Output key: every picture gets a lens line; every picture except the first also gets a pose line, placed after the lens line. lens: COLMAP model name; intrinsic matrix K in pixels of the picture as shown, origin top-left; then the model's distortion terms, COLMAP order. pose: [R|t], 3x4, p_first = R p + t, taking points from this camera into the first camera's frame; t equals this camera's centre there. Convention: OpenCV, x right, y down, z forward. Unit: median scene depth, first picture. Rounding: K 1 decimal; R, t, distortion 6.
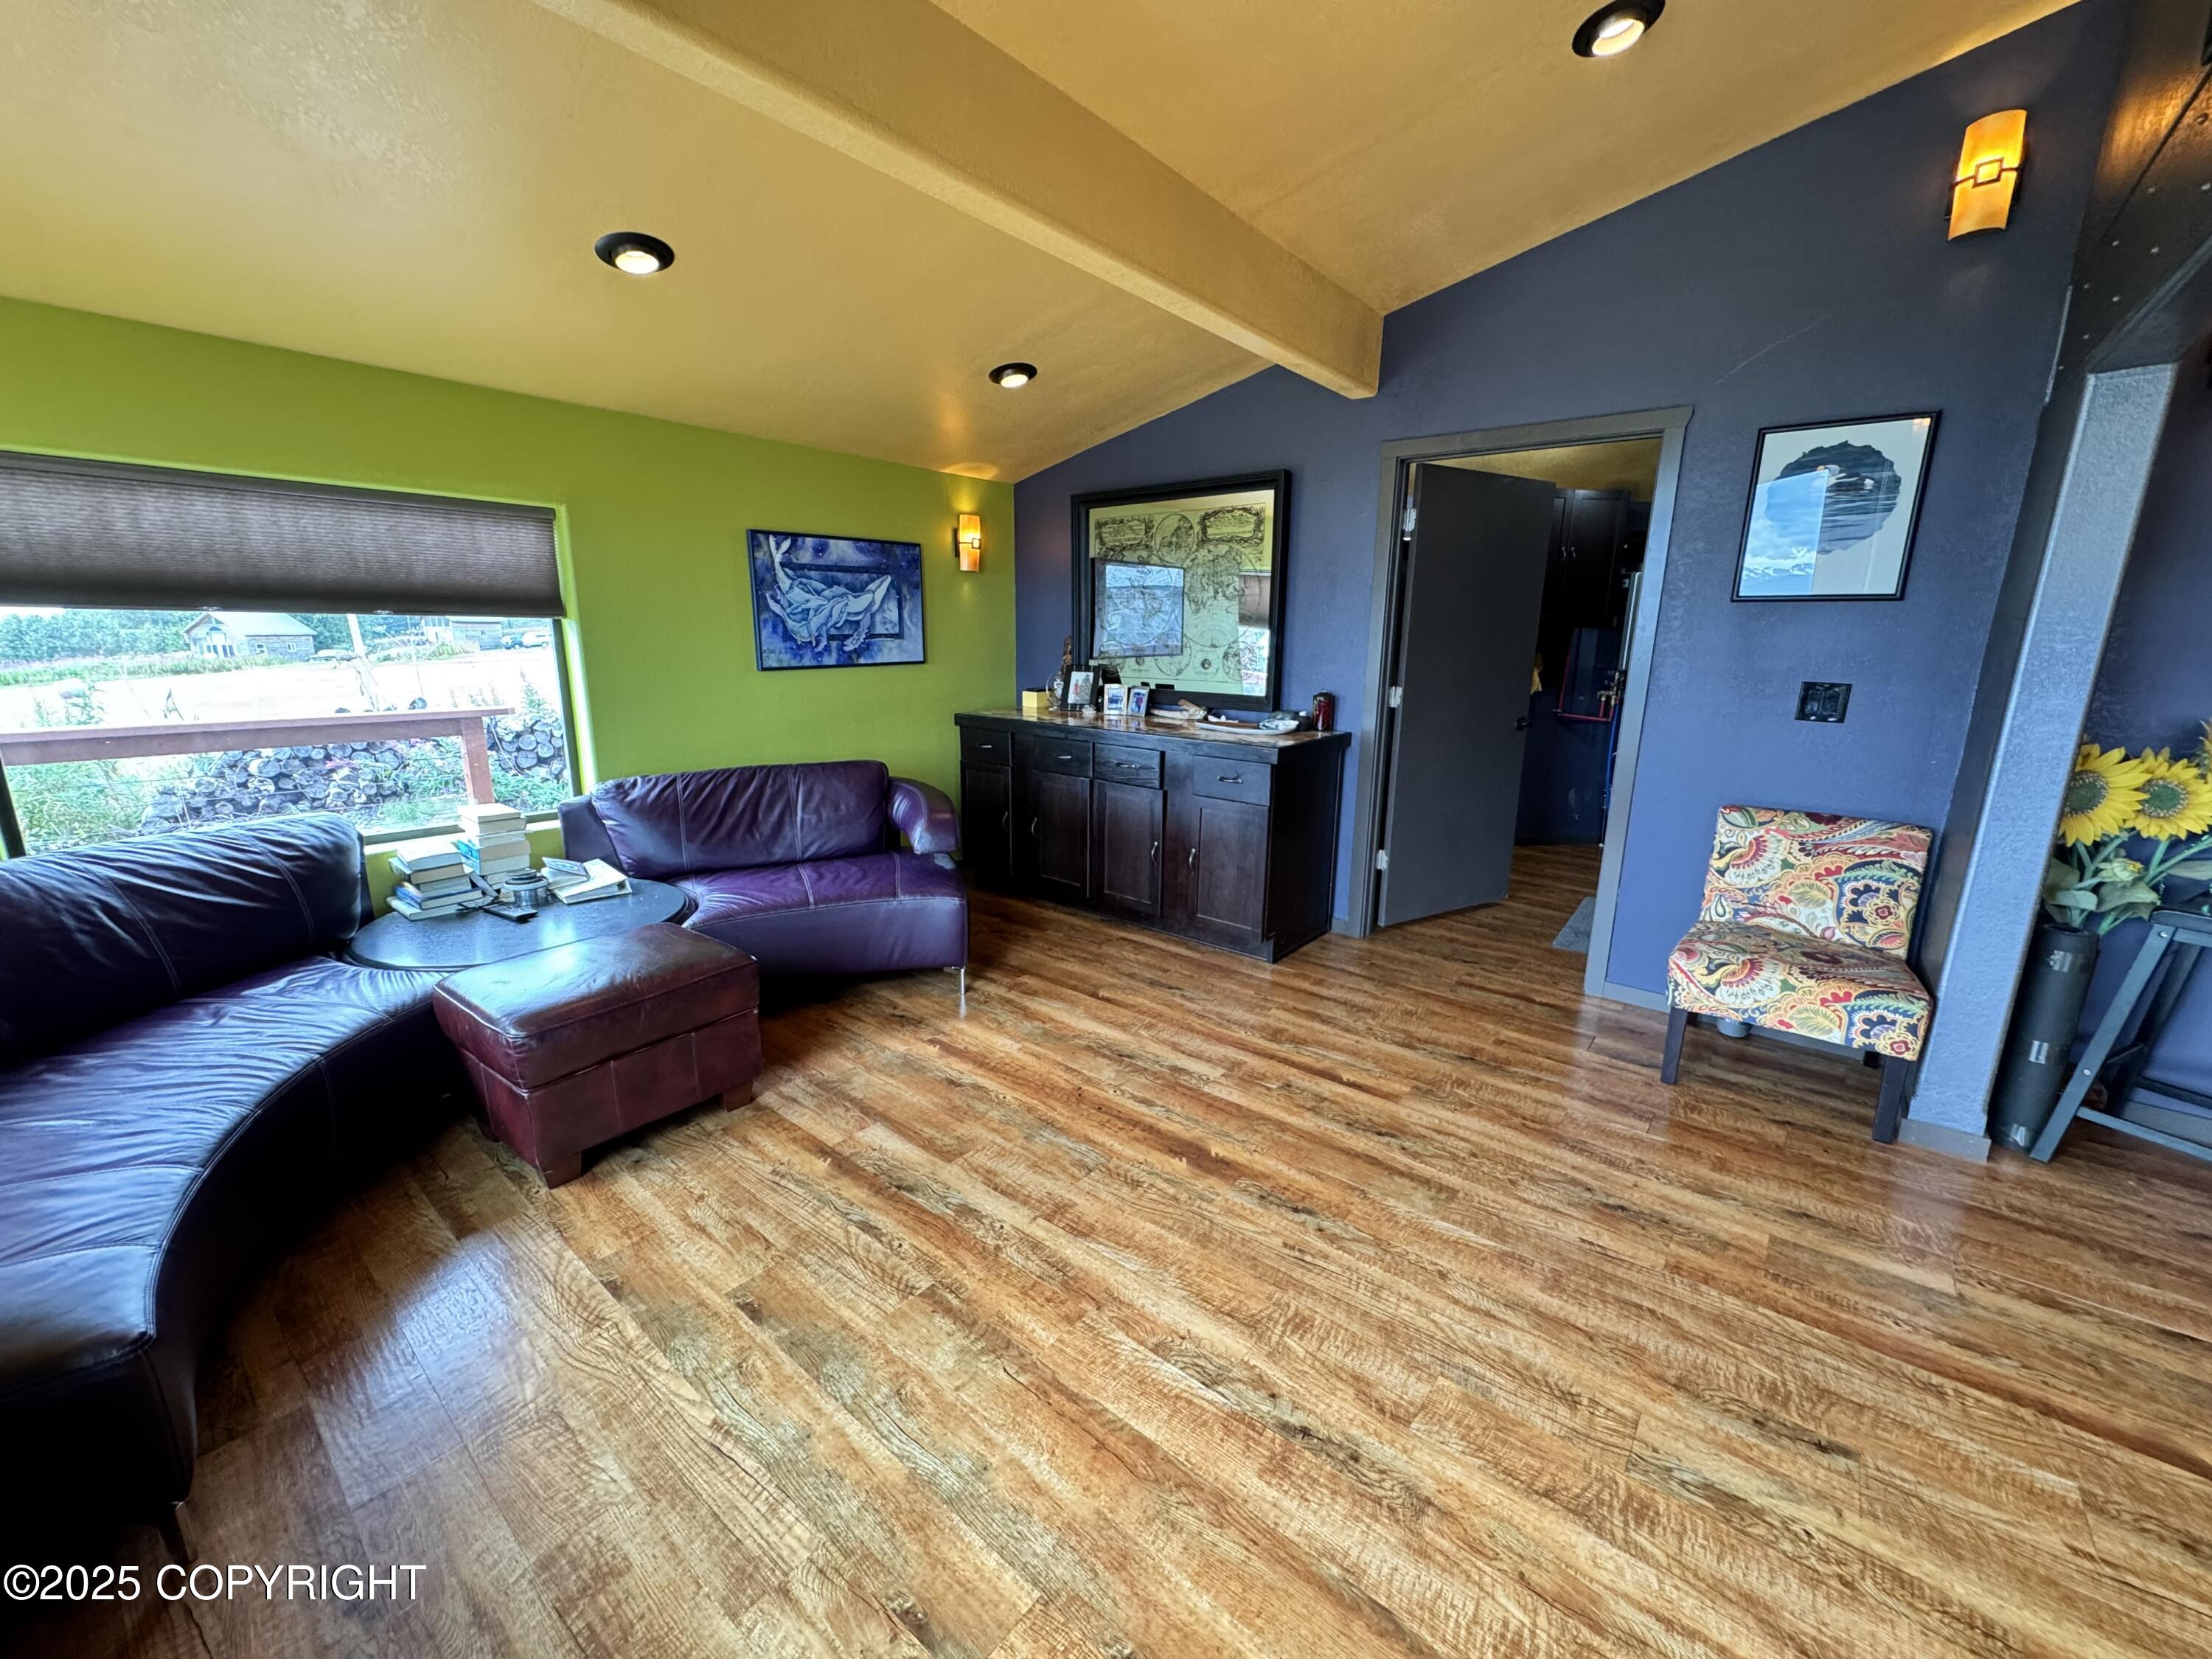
lens RADIAL K [[886.2, 0, 1105.9], [0, 886.2, 822.2], [0, 0, 1]] dist [0.000359, -0.000028]
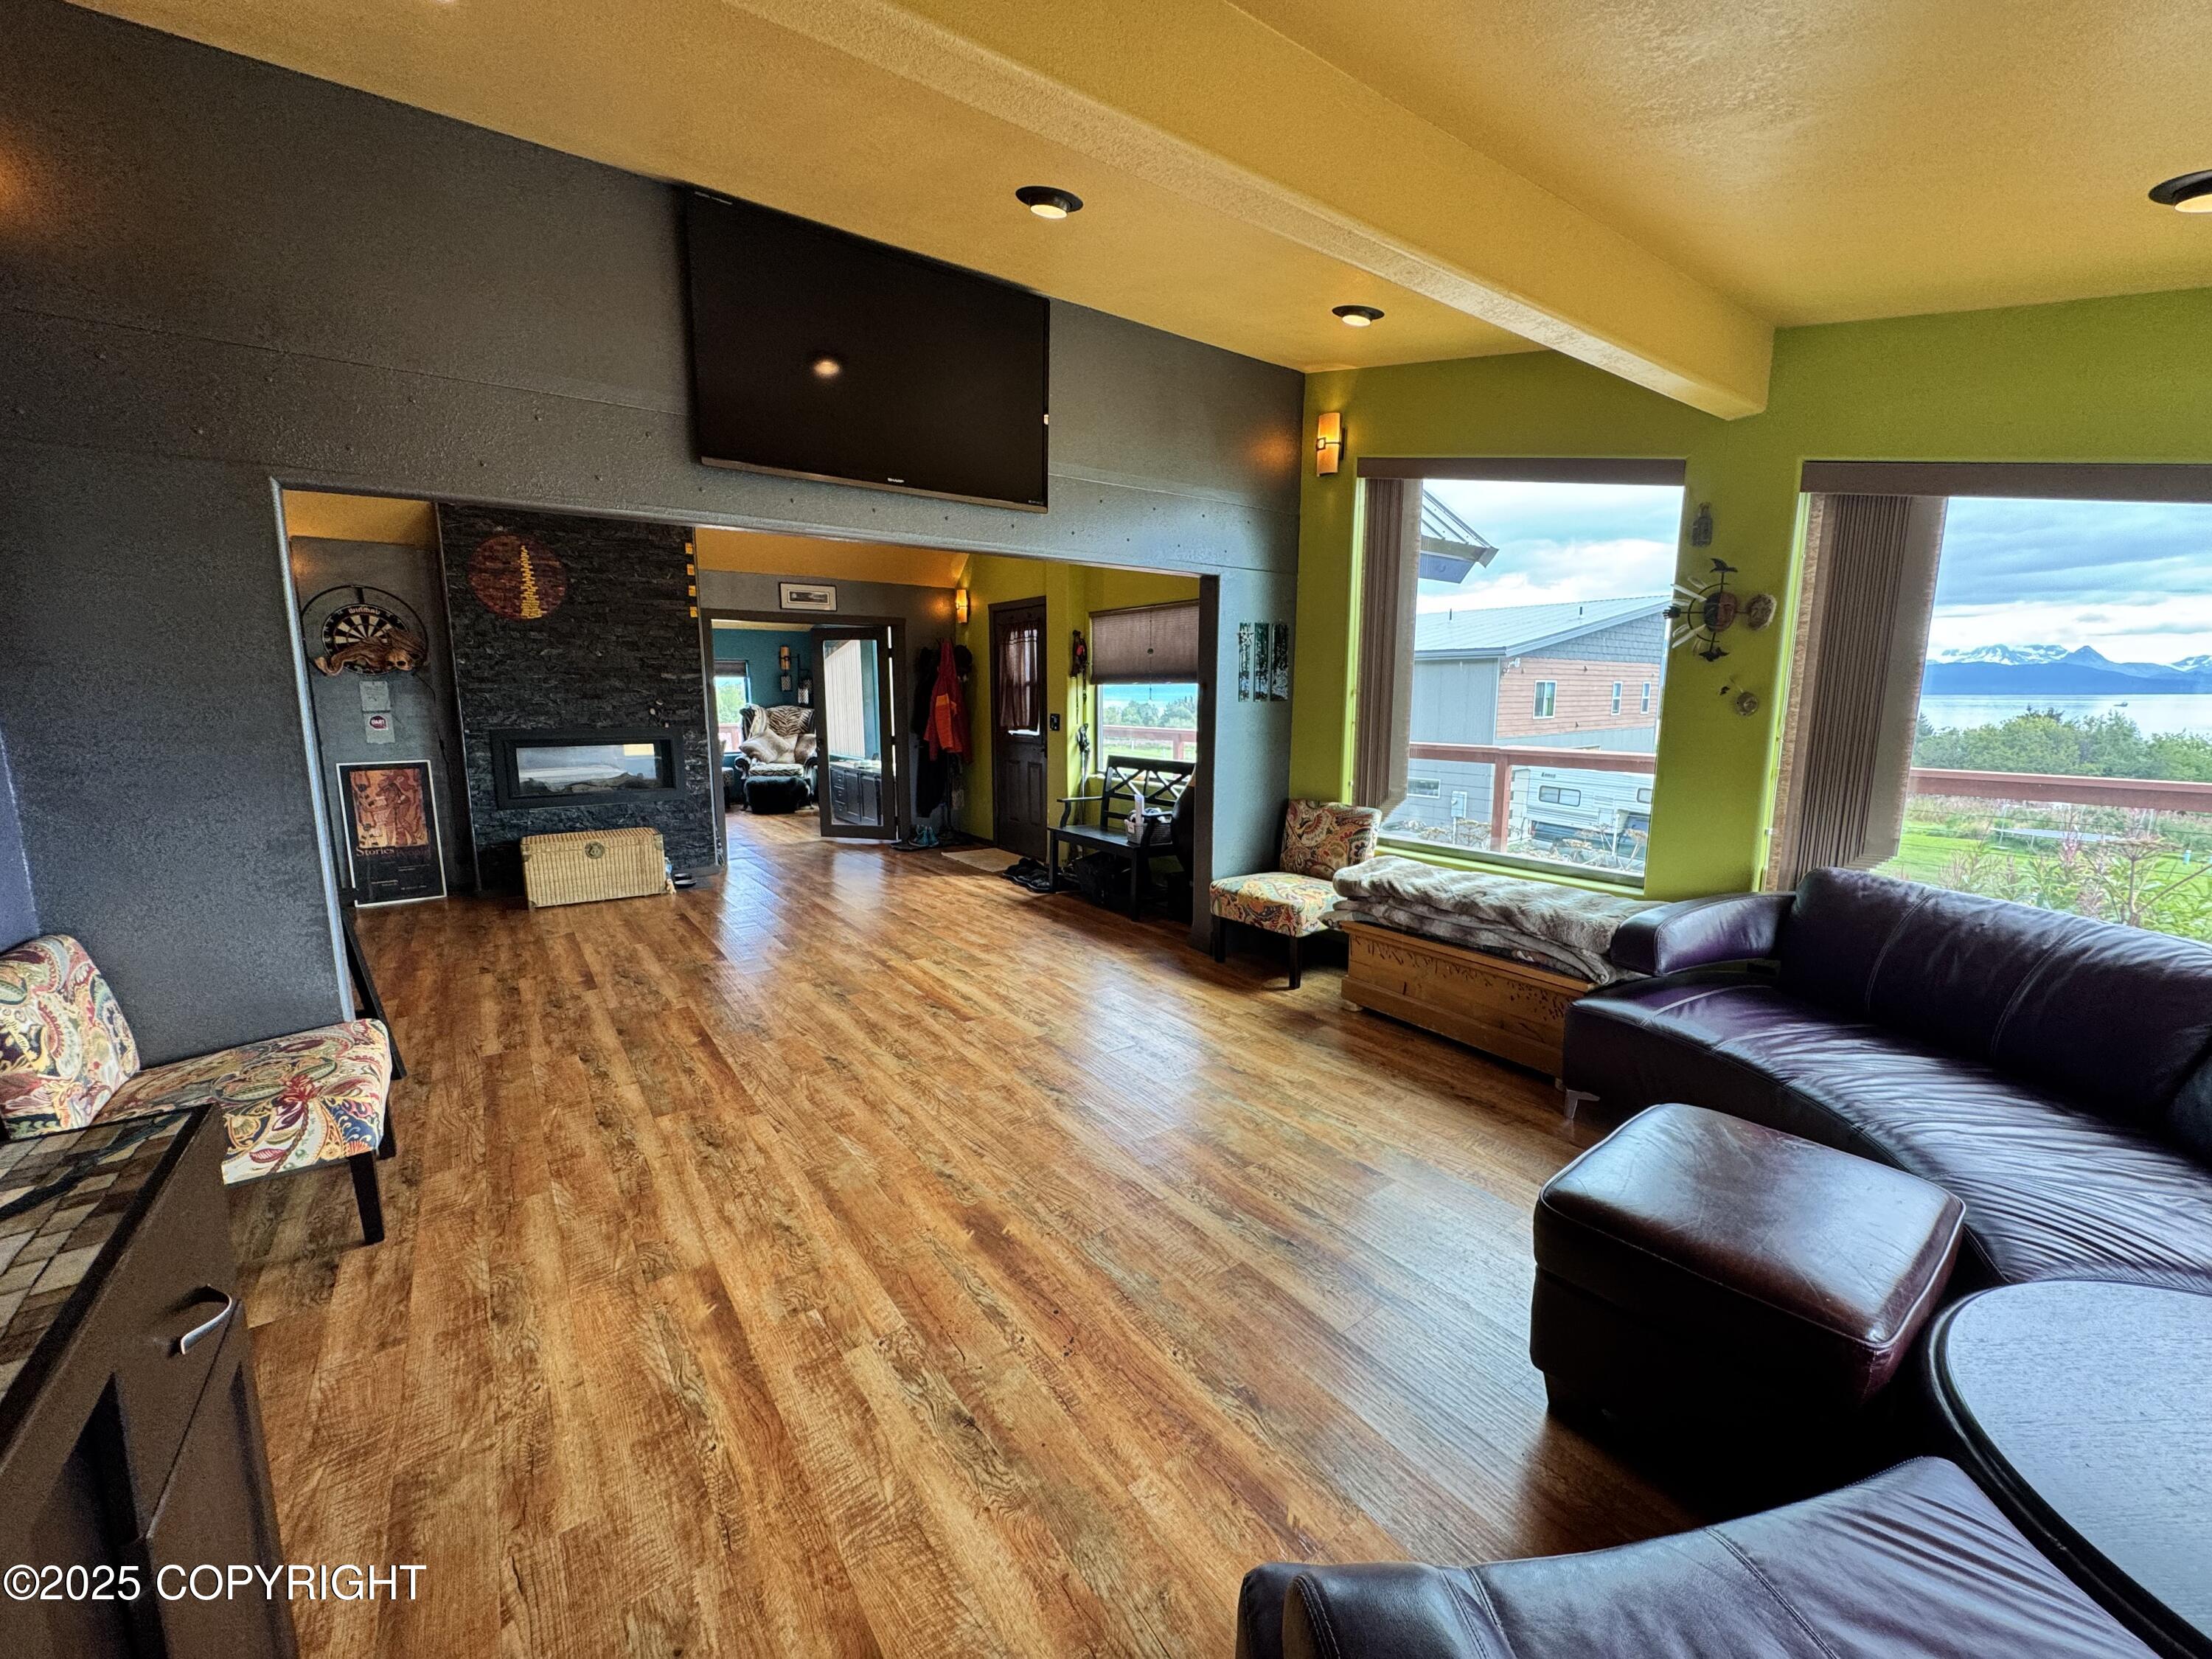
lens RADIAL K [[881.7, 0, 1106.0], [0, 881.7, 829.5], [0, 0, 1]] dist [-0.001113, 0.000392]
pose [[-0.965939, -0.049334, 0.254024, -0.191325], [0.046362, 0.932782, 0.357447, -0.295615], [-0.254583, 0.357049, -0.898723, 1.304195]]
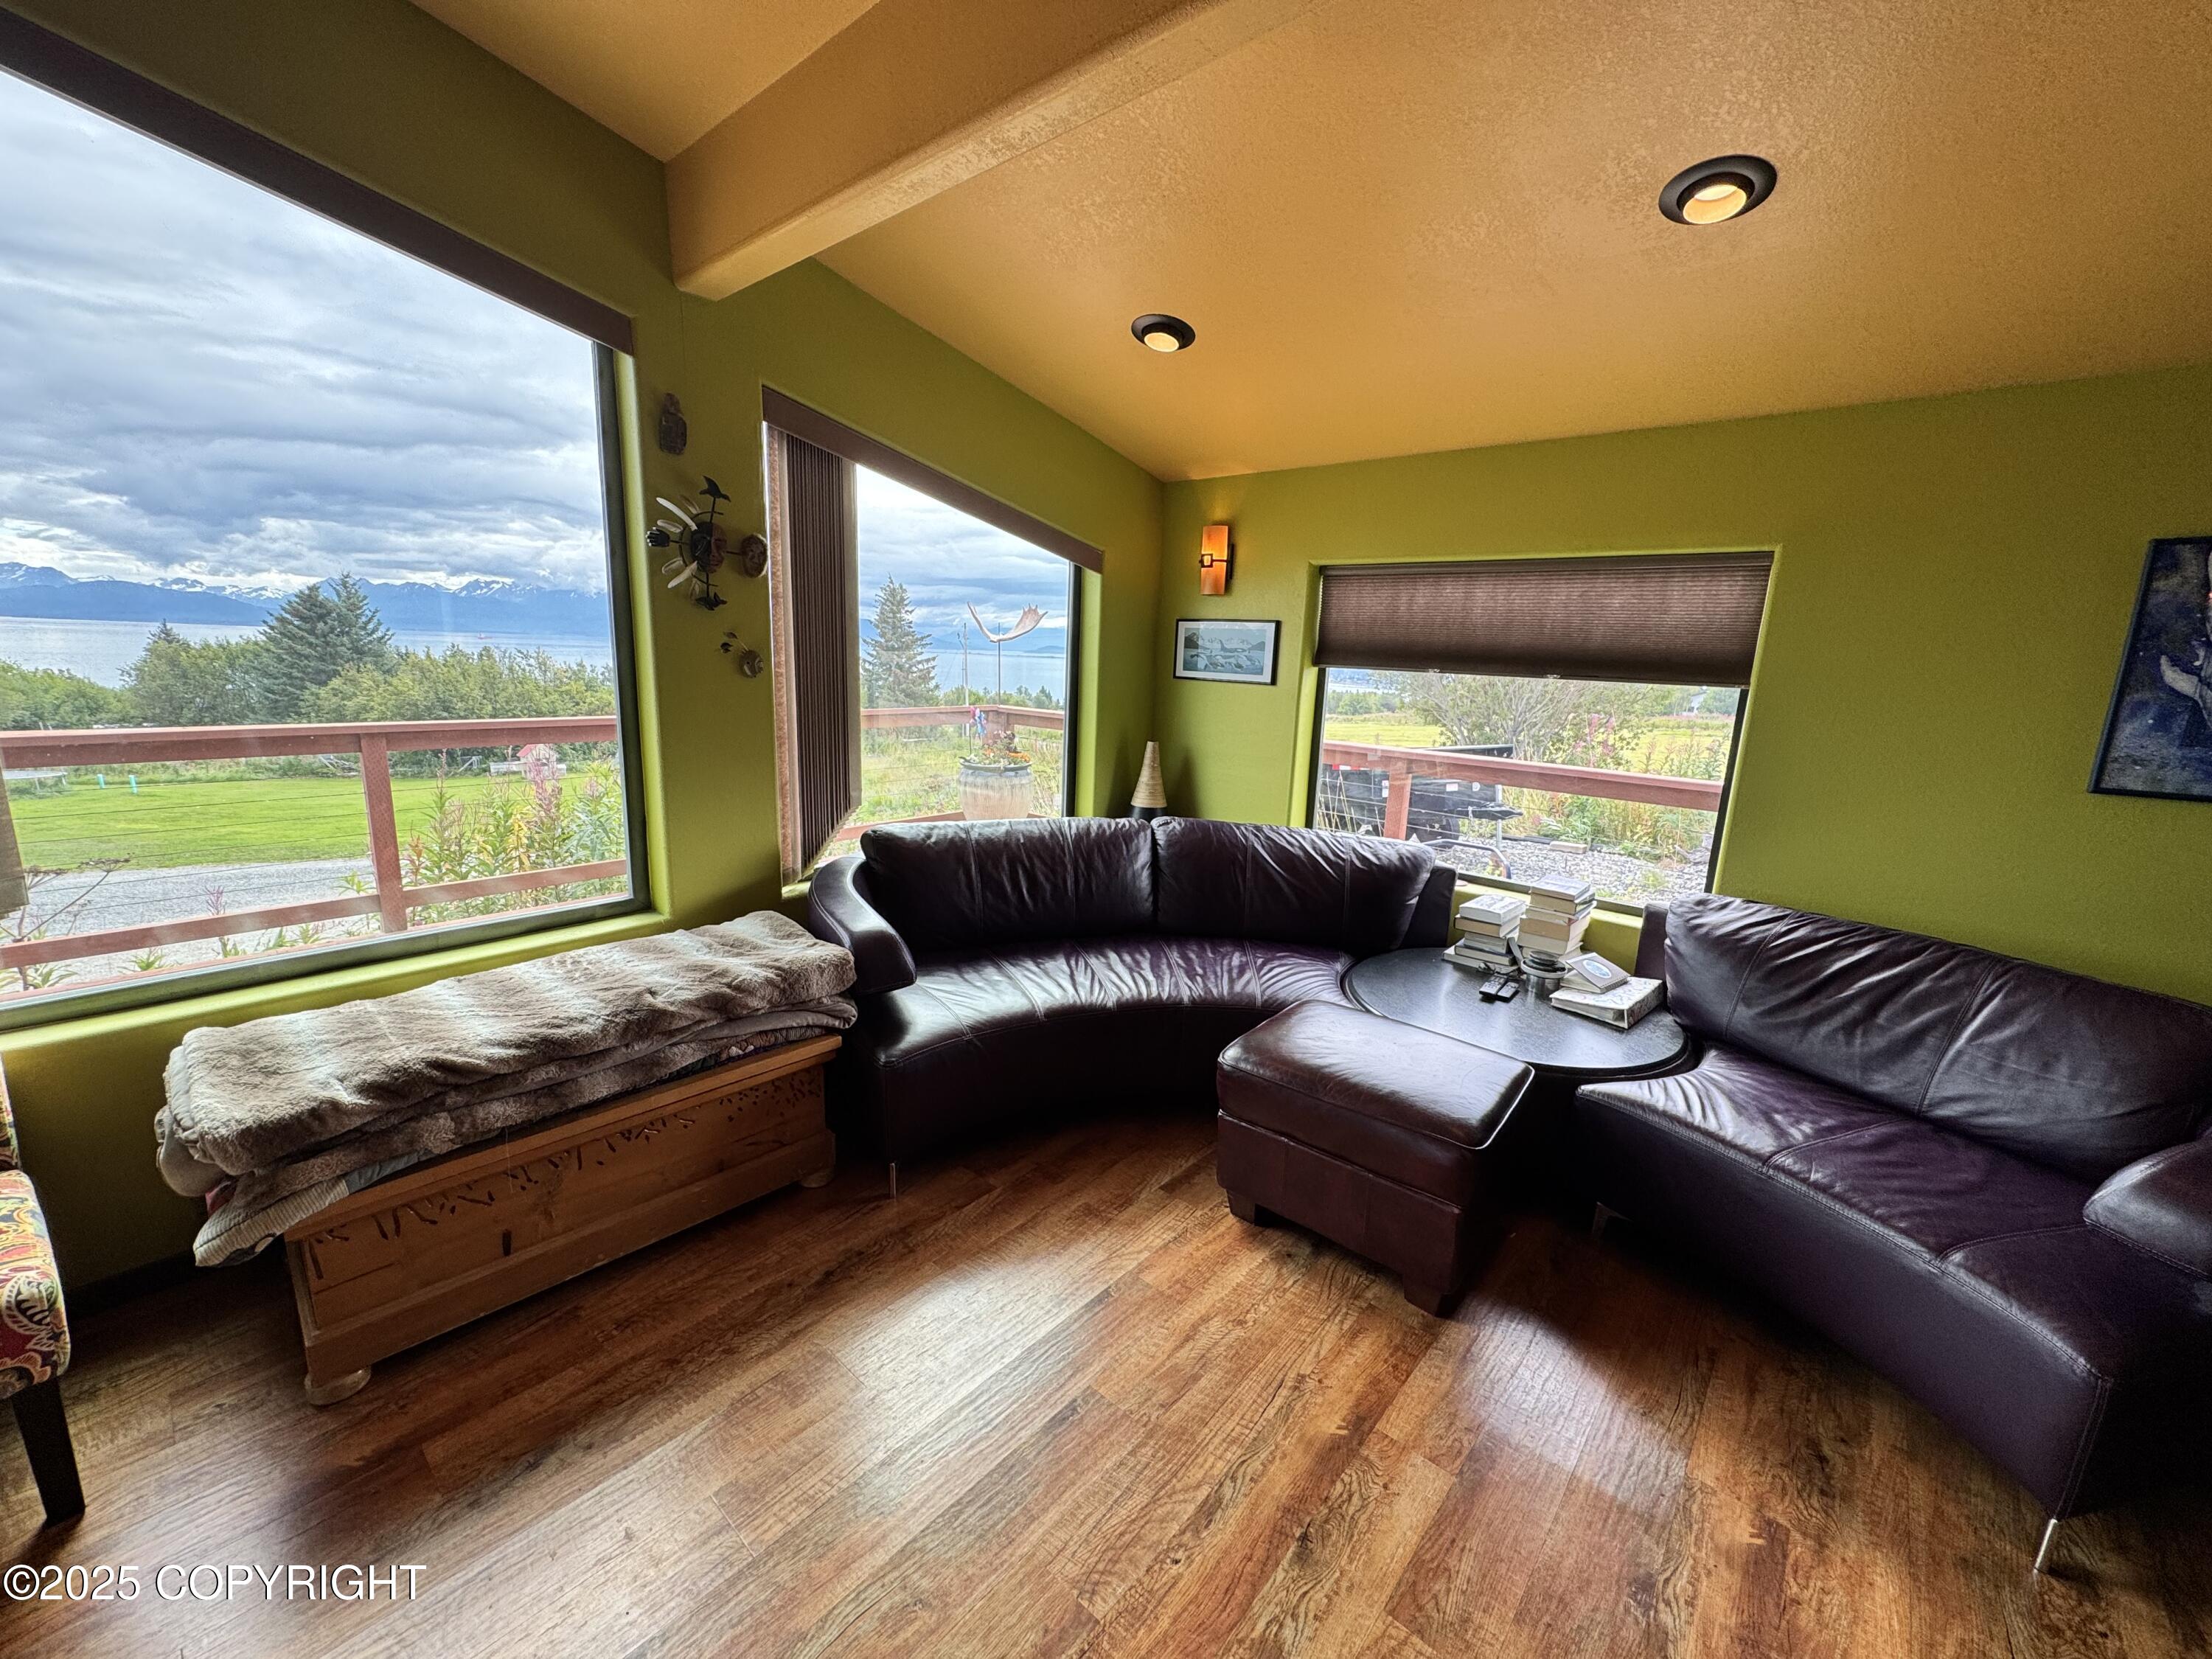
lens RADIAL K [[881.7, 0, 1106.0], [0, 881.7, 829.5], [0, 0, 1]] dist [-0.001113, 0.000392]
pose [[-0.032950, 0.184757, -0.982232, 0.231400], [-0.248947, 0.950274, 0.187097, -0.127803], [0.967957, 0.250688, 0.014683, 0.518604]]
